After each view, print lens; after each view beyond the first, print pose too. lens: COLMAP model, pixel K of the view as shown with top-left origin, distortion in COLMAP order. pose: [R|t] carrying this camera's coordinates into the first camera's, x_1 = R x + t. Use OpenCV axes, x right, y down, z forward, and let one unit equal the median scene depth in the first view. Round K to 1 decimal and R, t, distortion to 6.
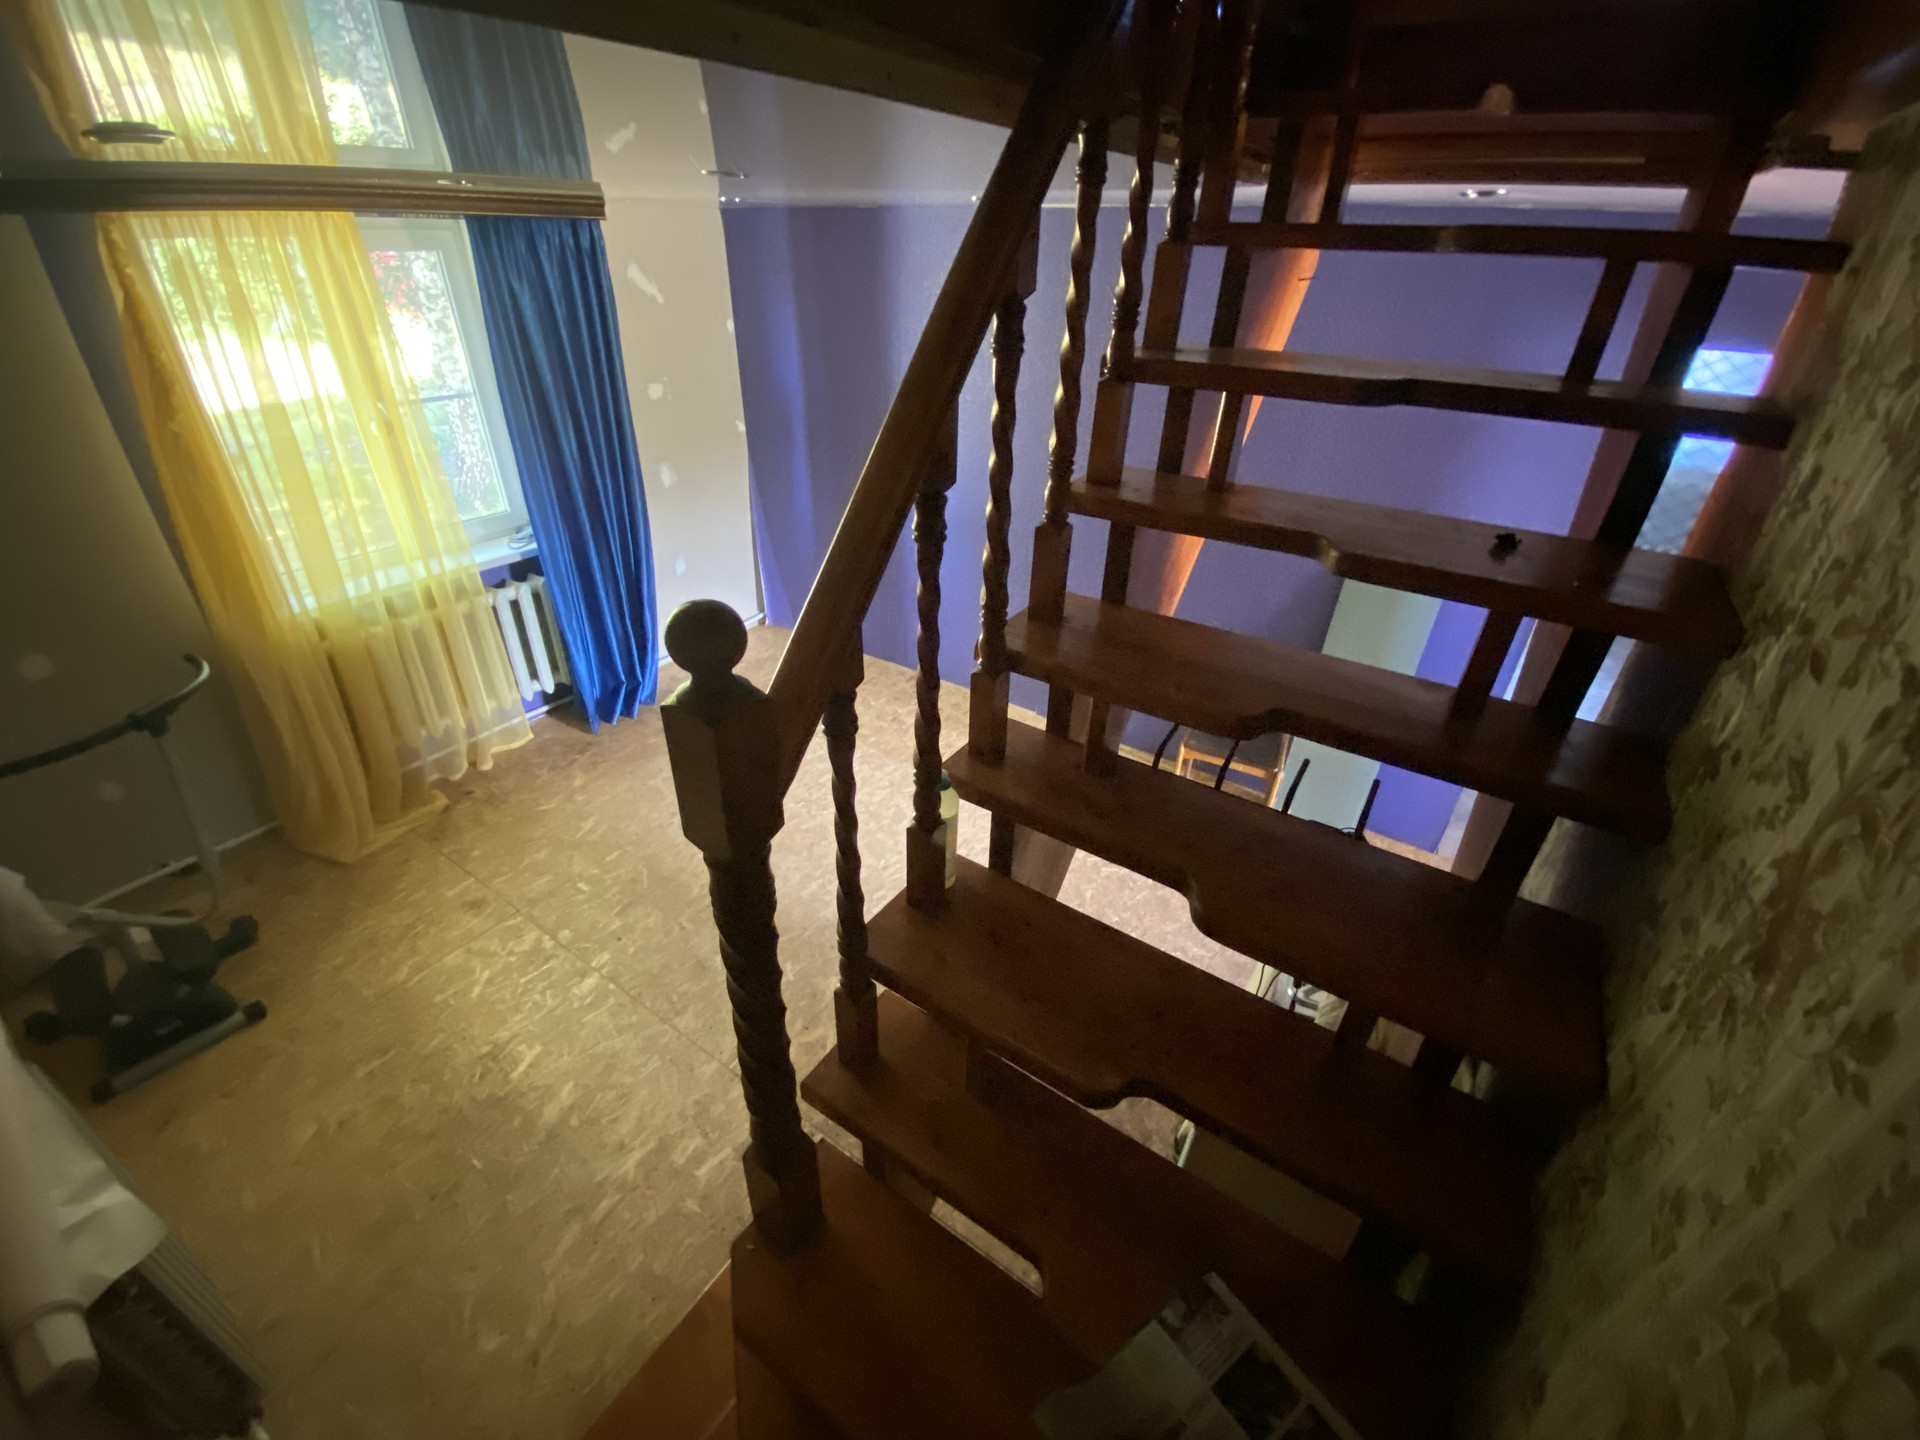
lens RADIAL K [[775.2, 0, 960.0], [0, 775.2, 720.0], [0, 0, 1]] dist [0.012829, -0.018723]
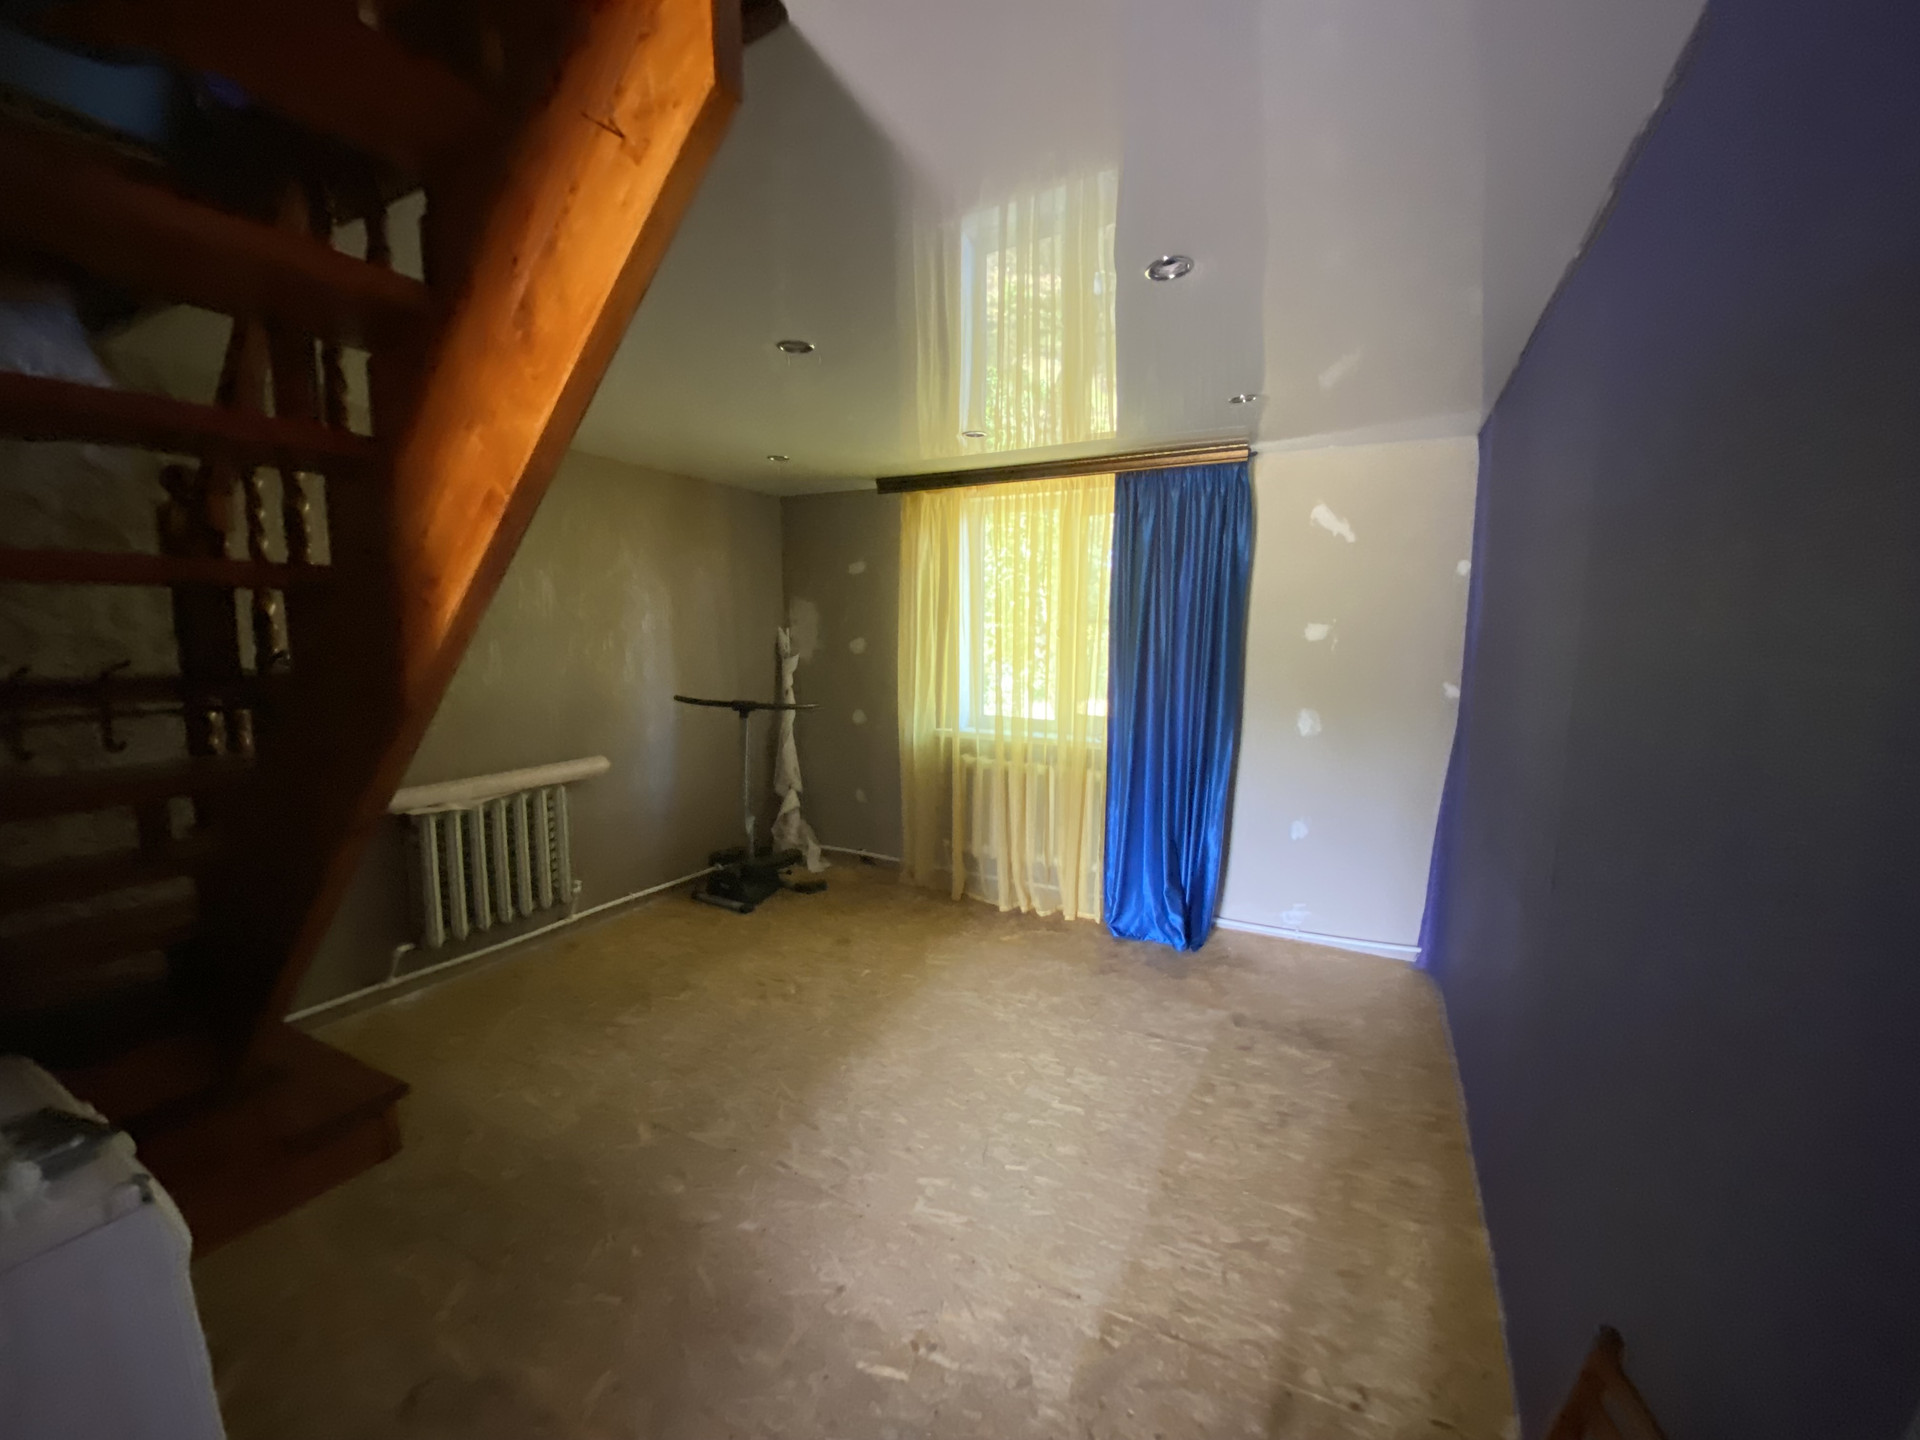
lens RADIAL K [[775.2, 0, 960.0], [0, 775.2, 720.0], [0, 0, 1]] dist [0.012829, -0.018723]
pose [[0.121280, 0.113246, -0.986137, 0.584663], [-0.526298, 0.849666, 0.032847, -0.208816], [0.841607, 0.515018, 0.162649, 0.761129]]
